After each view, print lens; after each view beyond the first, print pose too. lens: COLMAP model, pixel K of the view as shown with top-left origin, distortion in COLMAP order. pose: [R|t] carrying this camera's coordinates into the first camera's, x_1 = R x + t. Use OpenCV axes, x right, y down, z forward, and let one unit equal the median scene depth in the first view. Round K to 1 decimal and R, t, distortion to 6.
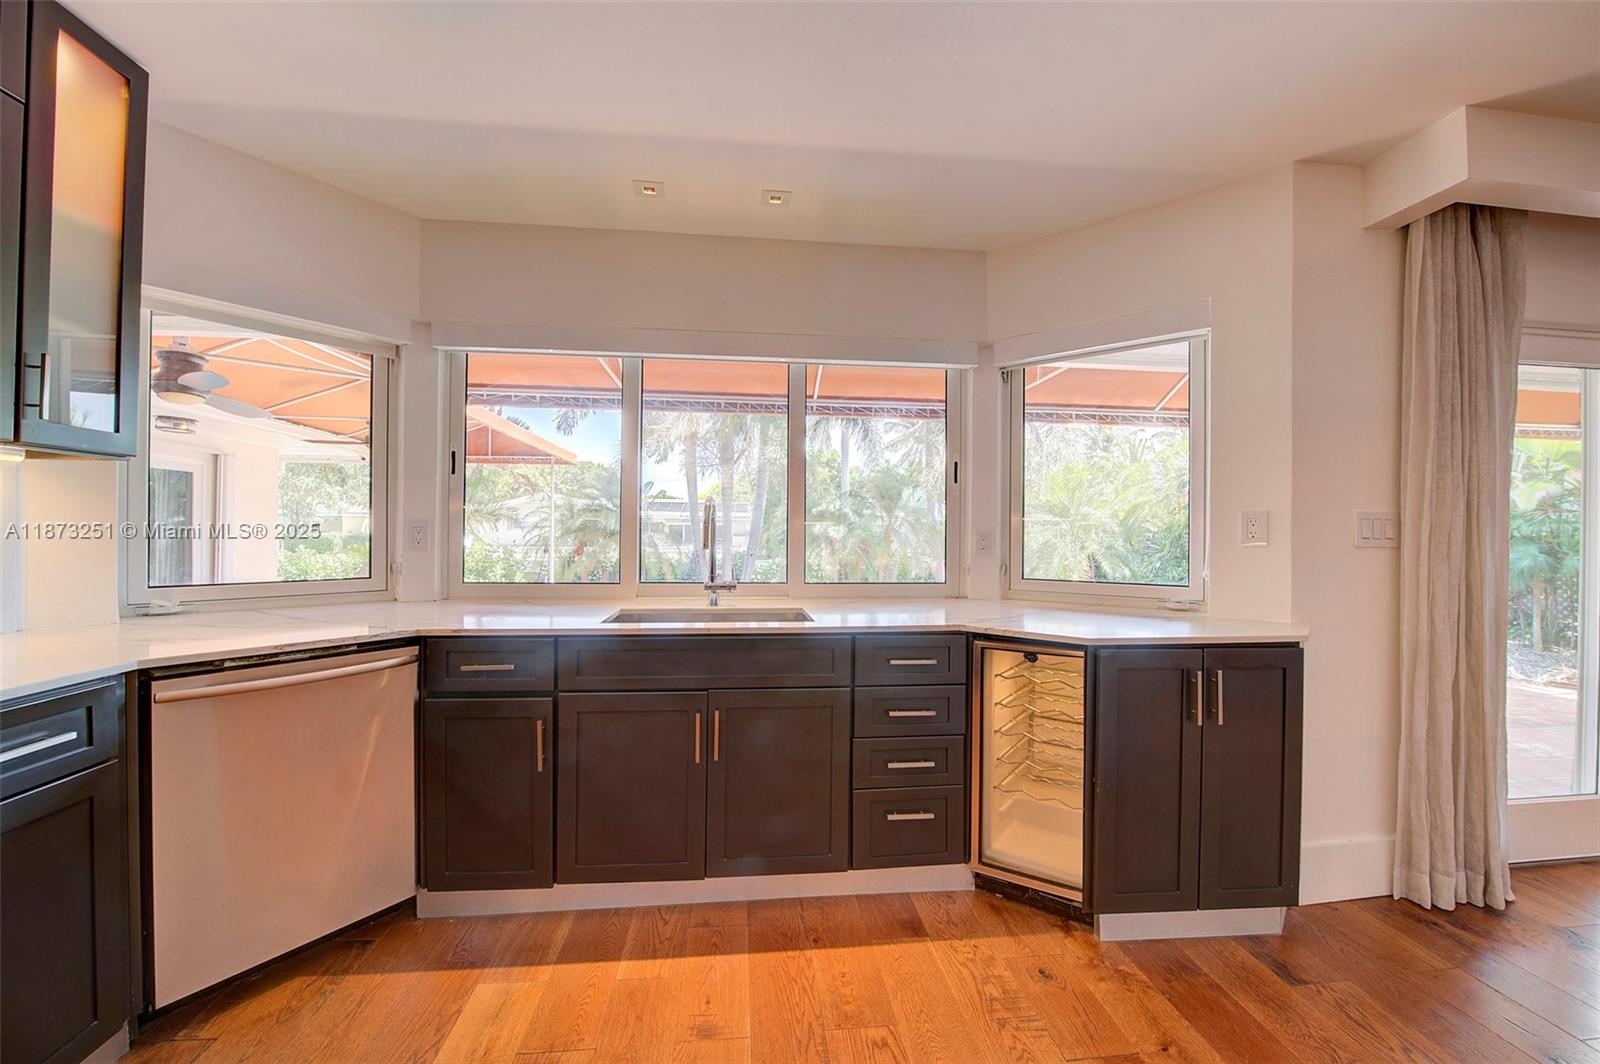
lens RADIAL K [[634.8, 0, 800.1], [0, 634.8, 531.4], [0, 0, 1]] dist [-0.016907, -0.001822]
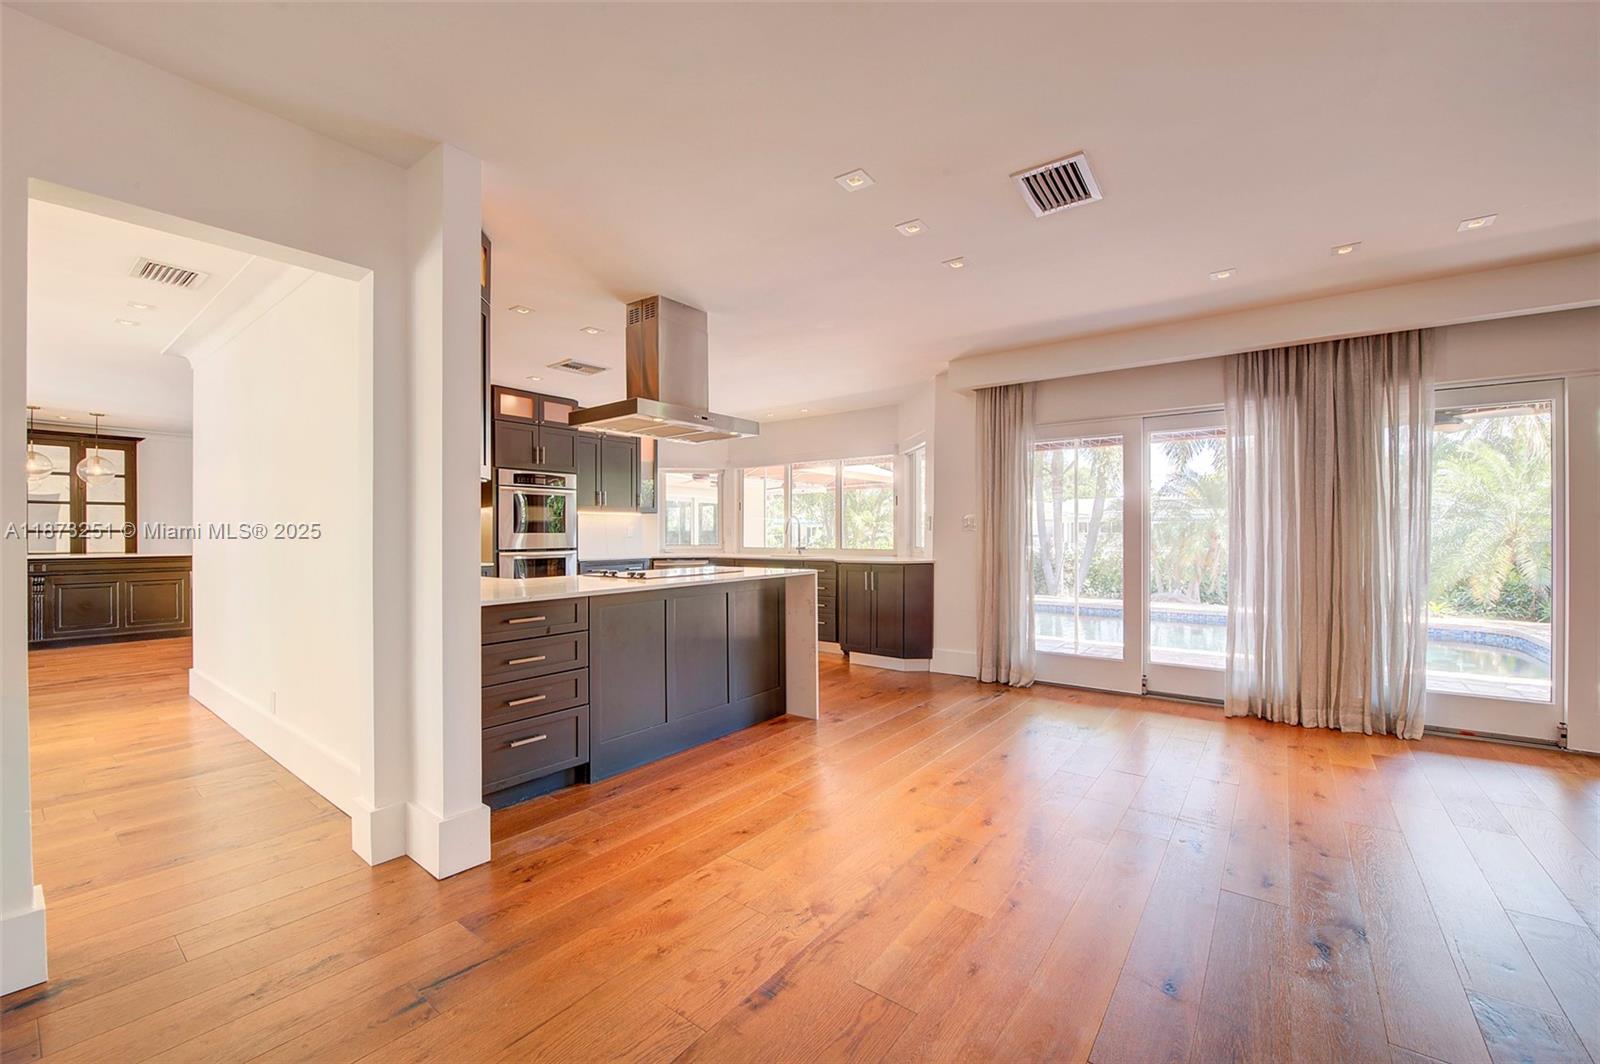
lens RADIAL K [[634.8, 0, 803.9], [0, 634.8, 531.7], [0, 0, 1]] dist [-0.016907, -0.001822]
pose [[0.738519, -0.004637, -0.674217, 2.423182], [0.007436, 0.999972, 0.001268, 0.016249], [0.674192, -0.005949, 0.738532, -1.430416]]
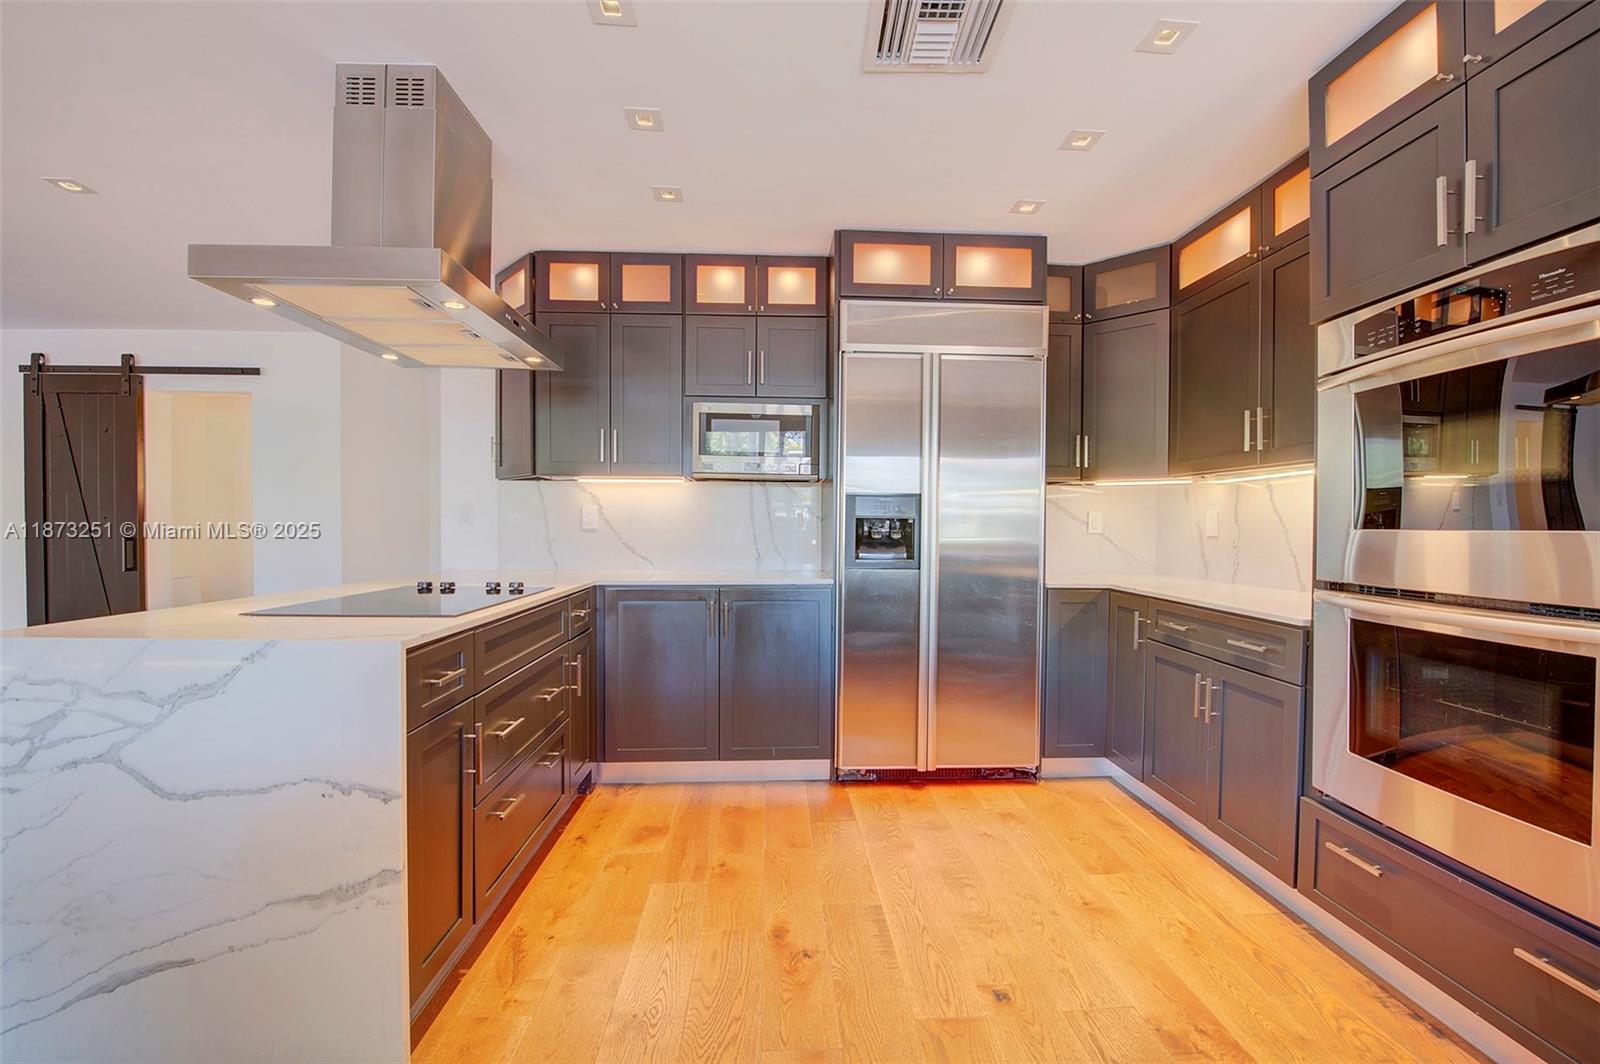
lens RADIAL K [[634.8, 0, 803.5], [0, 634.8, 537.5], [0, 0, 1]] dist [-0.016907, -0.001822]
pose [[-0.999429, -0.006513, 0.033161, 0.038108], [-0.005873, 0.999795, 0.019355, 0.016914], [-0.033280, 0.019150, -0.999263, 0.829130]]
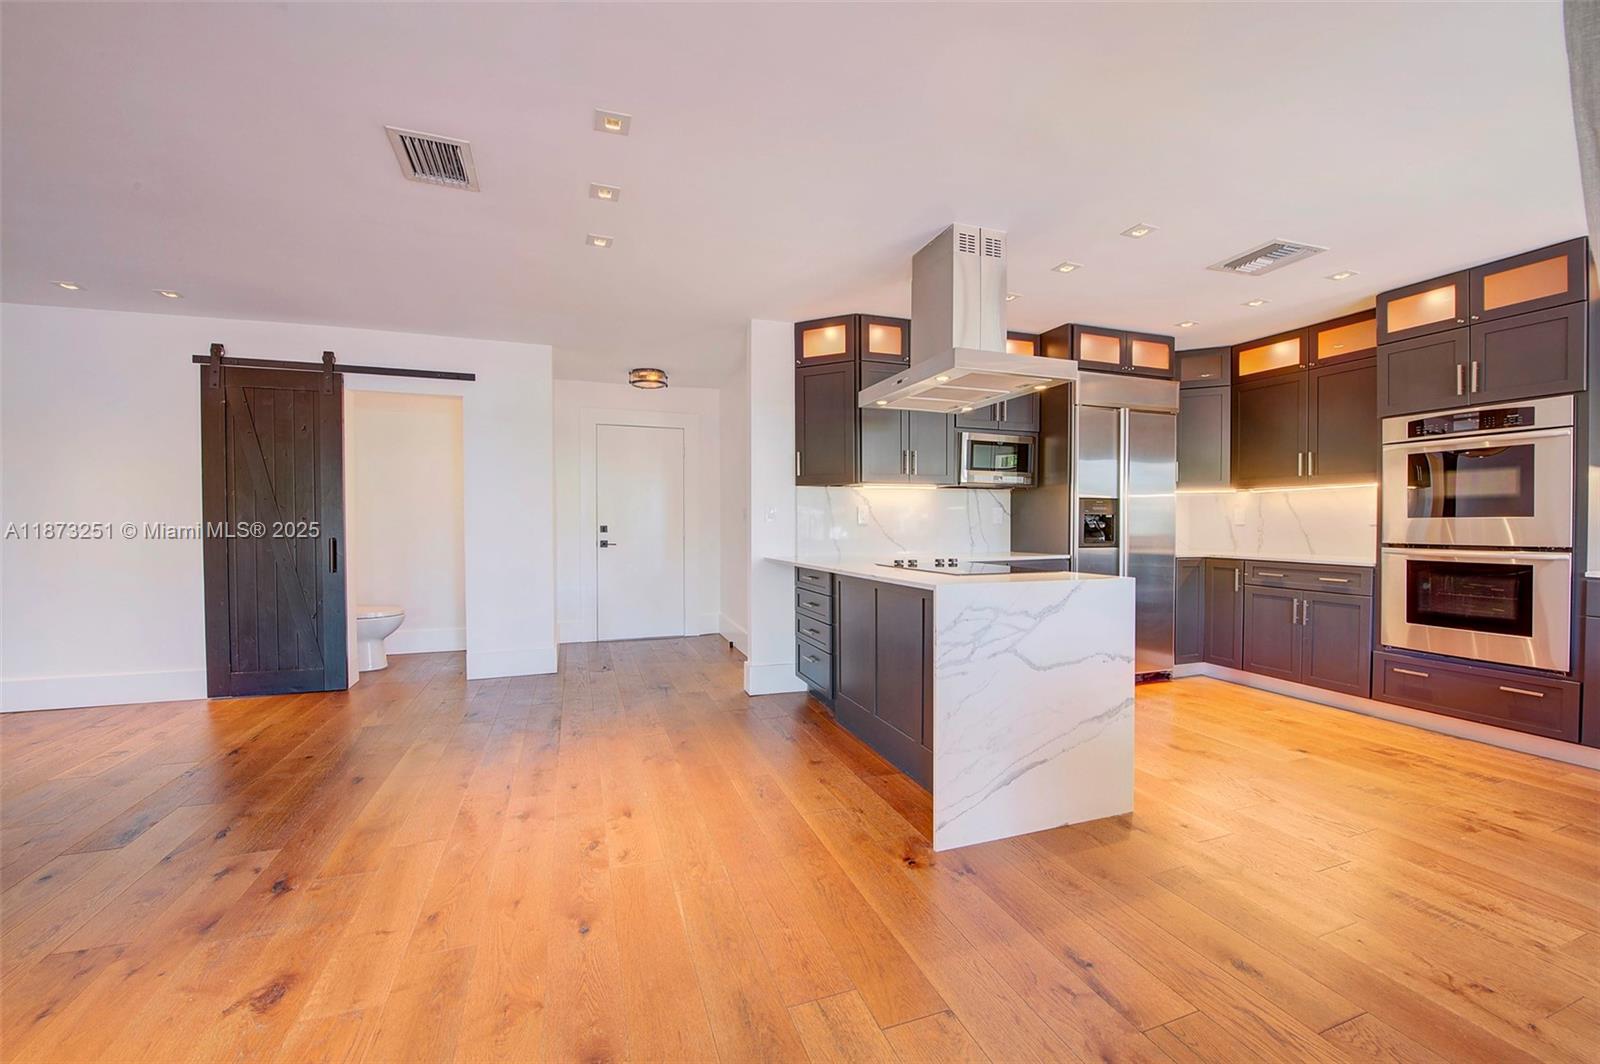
lens RADIAL K [[634.8, 0, 801.9], [0, 634.8, 533.9], [0, 0, 1]] dist [-0.016907, -0.001822]
pose [[-0.967287, 0.007245, -0.253582, 1.552950], [0.003063, 0.999853, 0.016883, 0.028402], [0.253667, 0.015554, -0.967167, 1.277881]]
